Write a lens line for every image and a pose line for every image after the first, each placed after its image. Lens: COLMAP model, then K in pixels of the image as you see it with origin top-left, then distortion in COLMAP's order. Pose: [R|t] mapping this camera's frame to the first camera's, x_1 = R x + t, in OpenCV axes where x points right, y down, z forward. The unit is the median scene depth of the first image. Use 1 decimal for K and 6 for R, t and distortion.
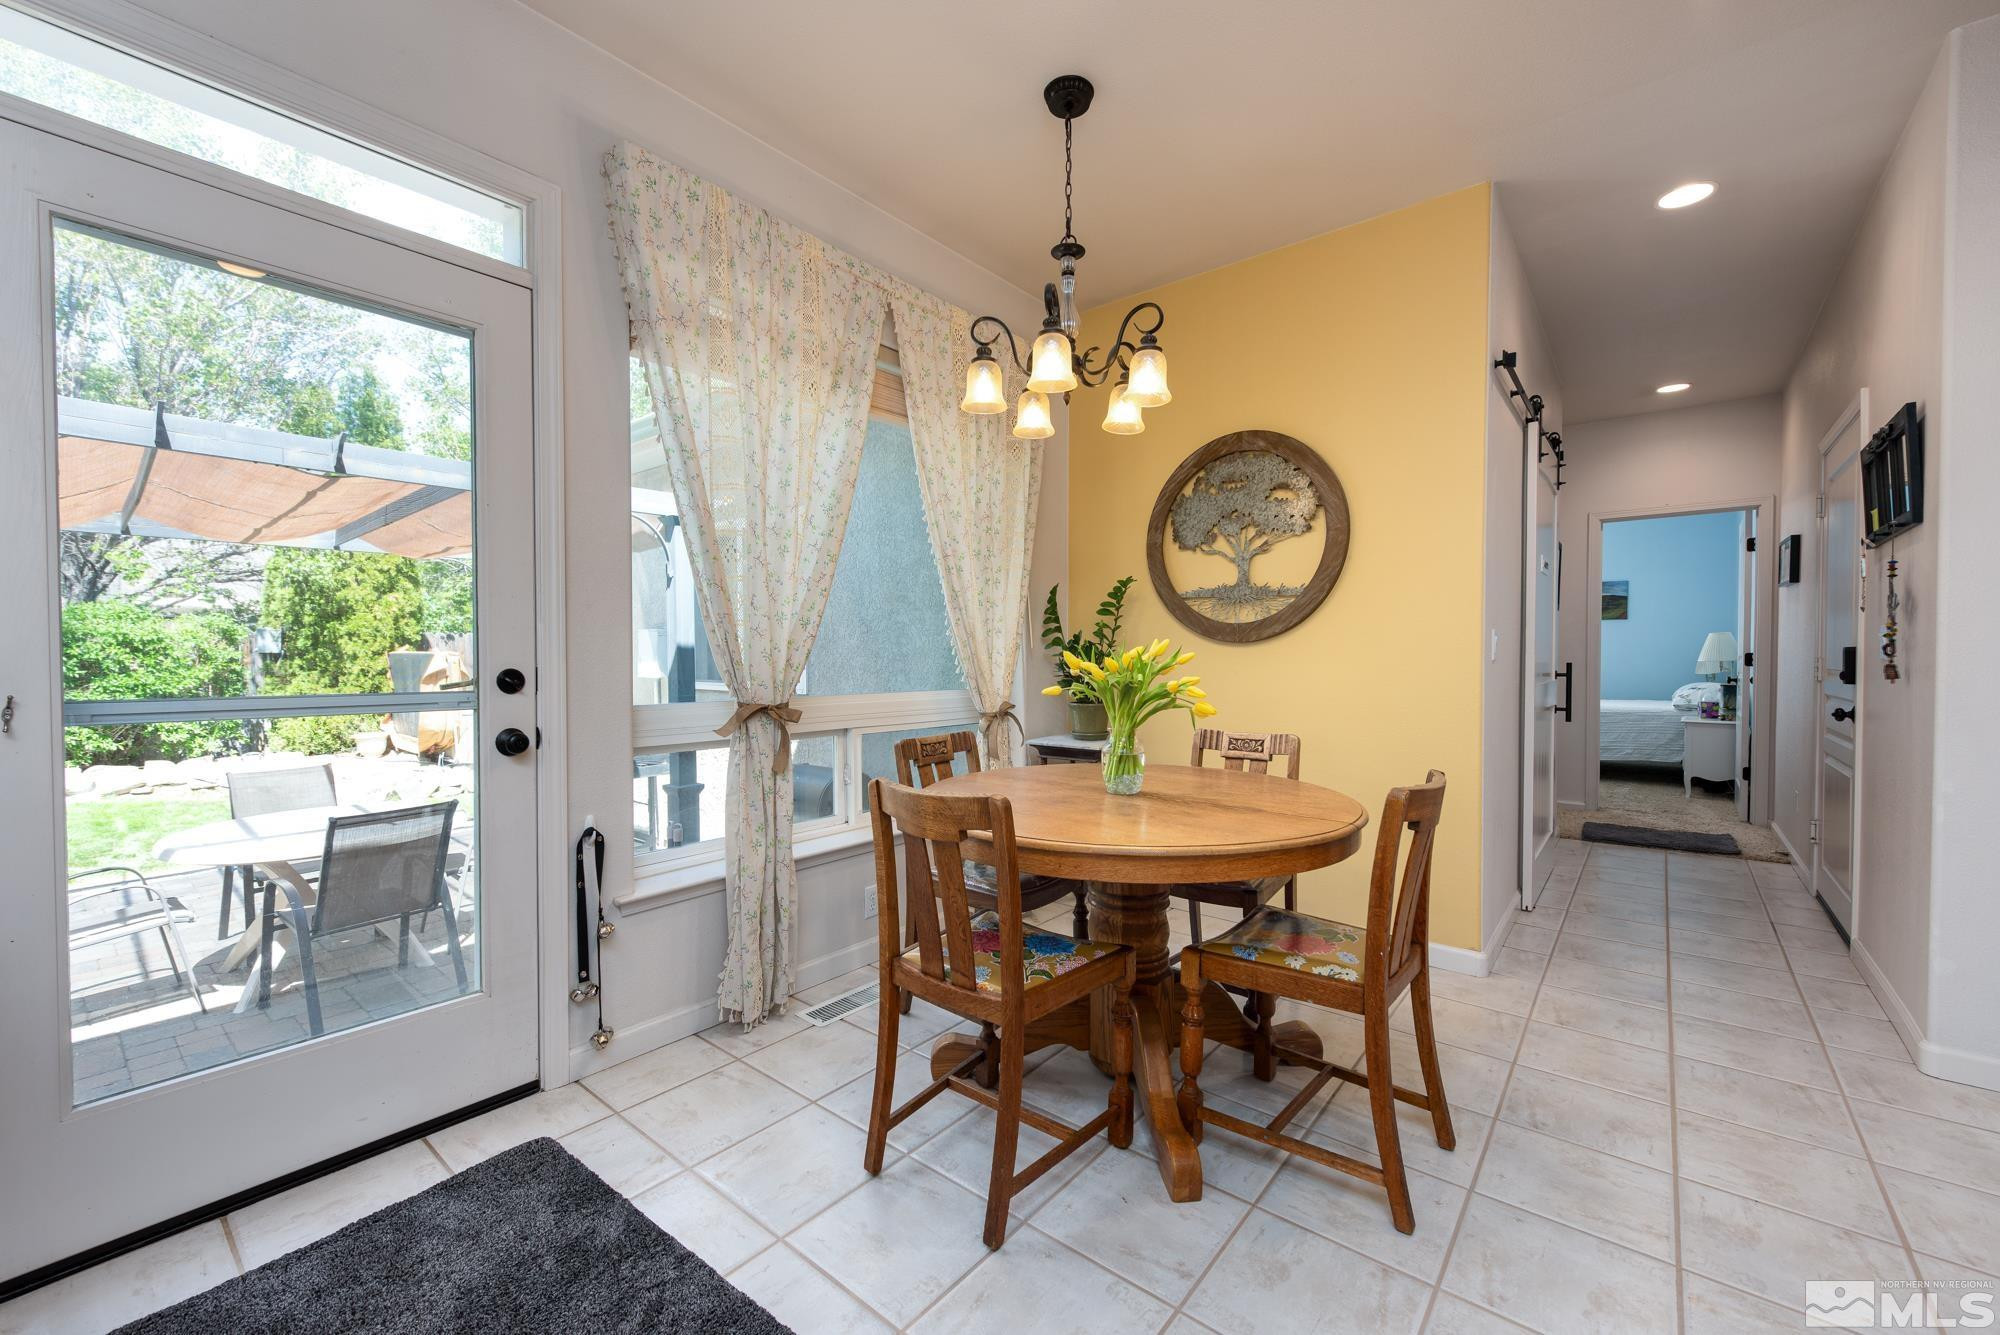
lens RADIAL K [[837.3, 0, 984.8], [0, 837.3, 668.2], [0, 0, 1]] dist [-0.001098, -0.000156]
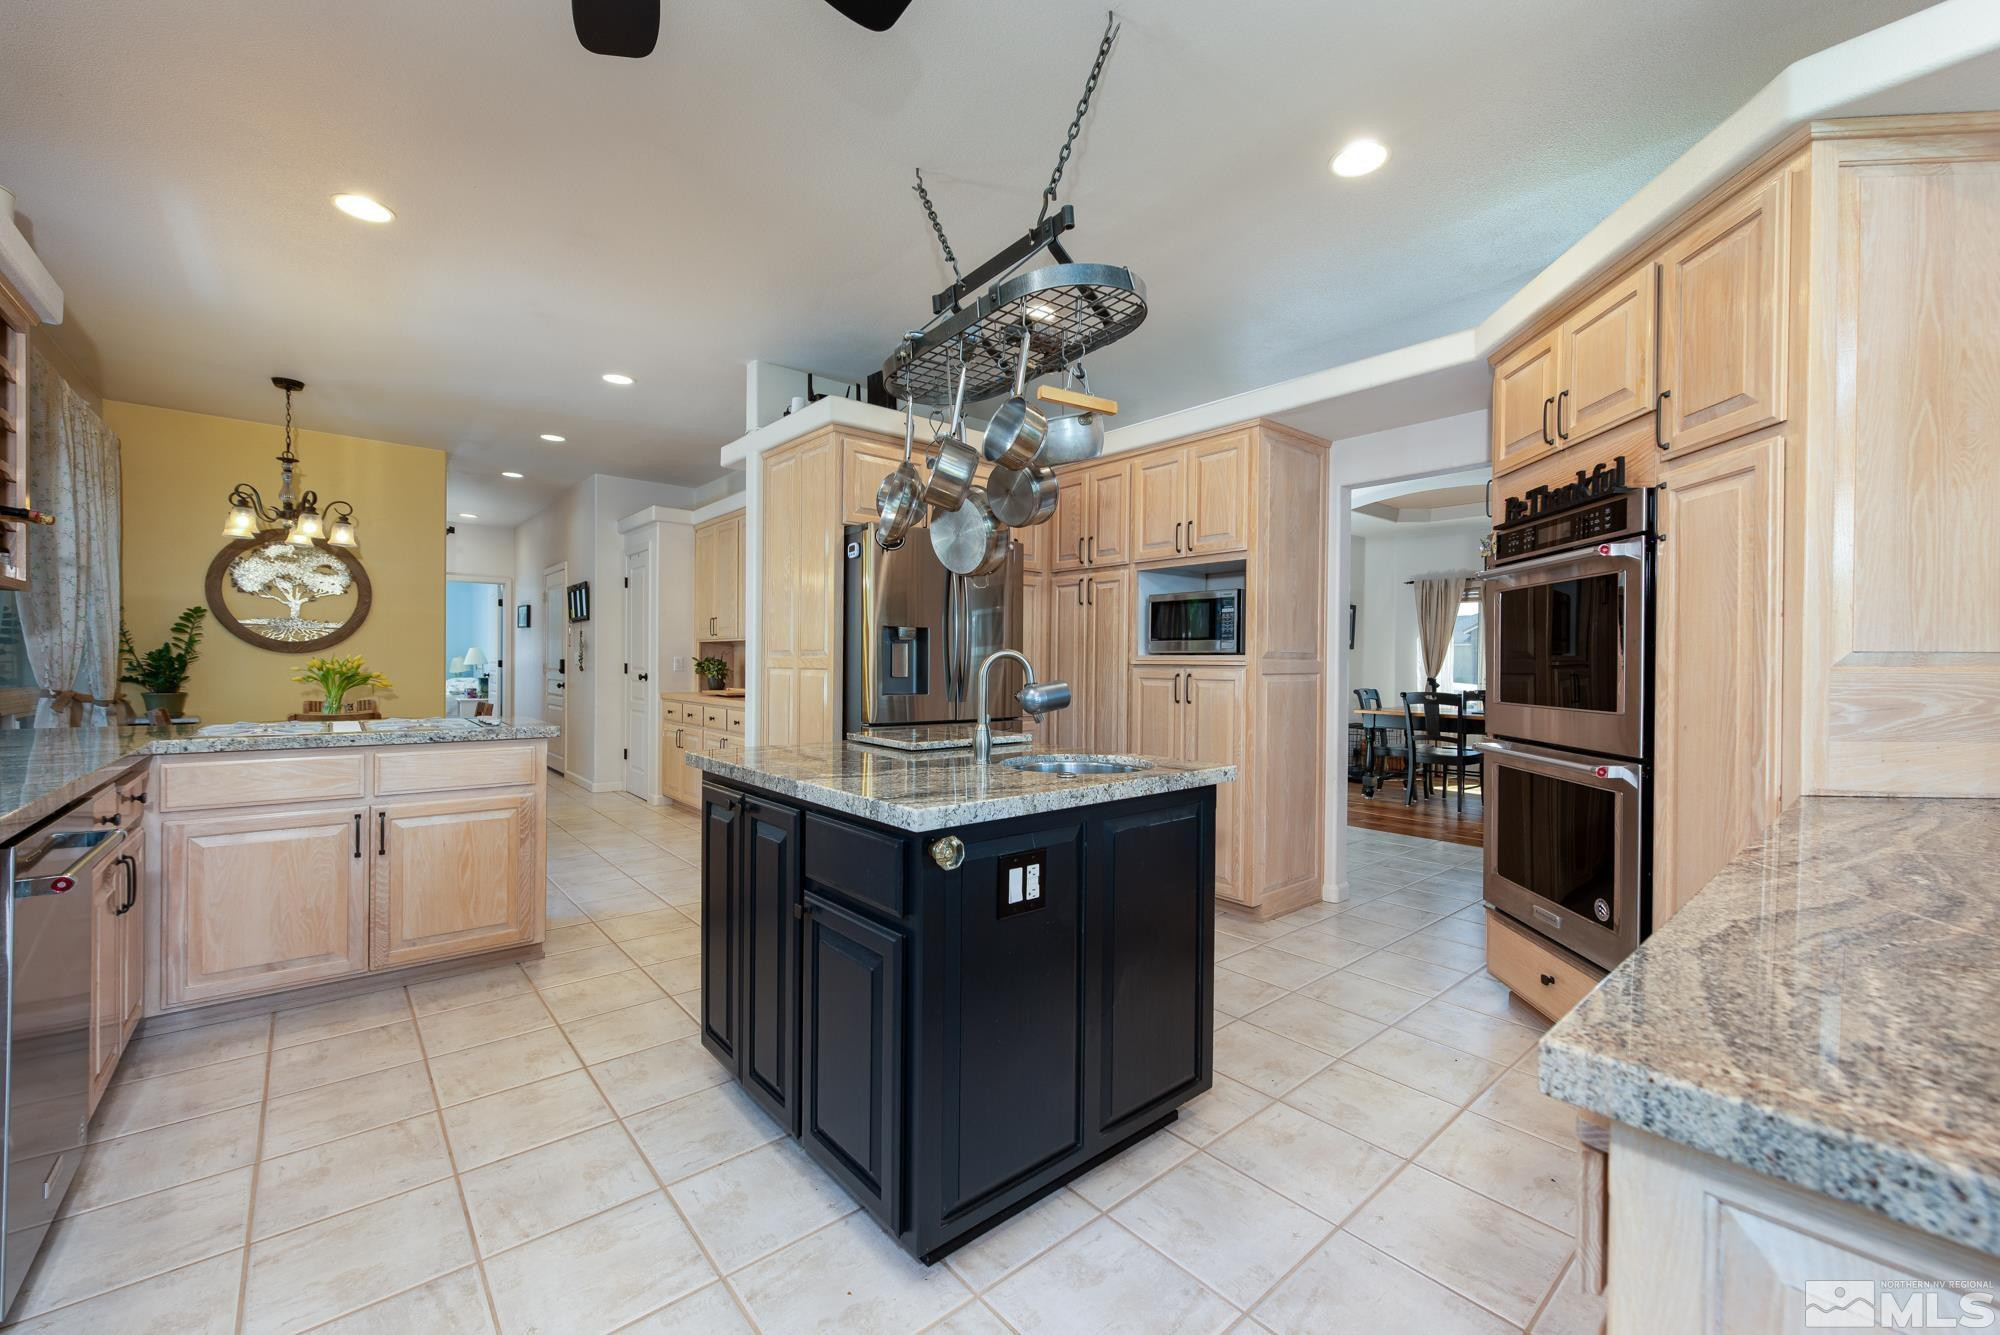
lens RADIAL K [[785.7, 0, 1000.0], [0, 785.7, 667.5], [0, 0, 1]] dist [0.000402, -0.000027]
pose [[0.190158, -0.001133, 0.981753, -1.101182], [0.005797, 0.999983, 0.000031, 0.007832], [-0.981736, 0.005685, 0.190162, -0.796569]]
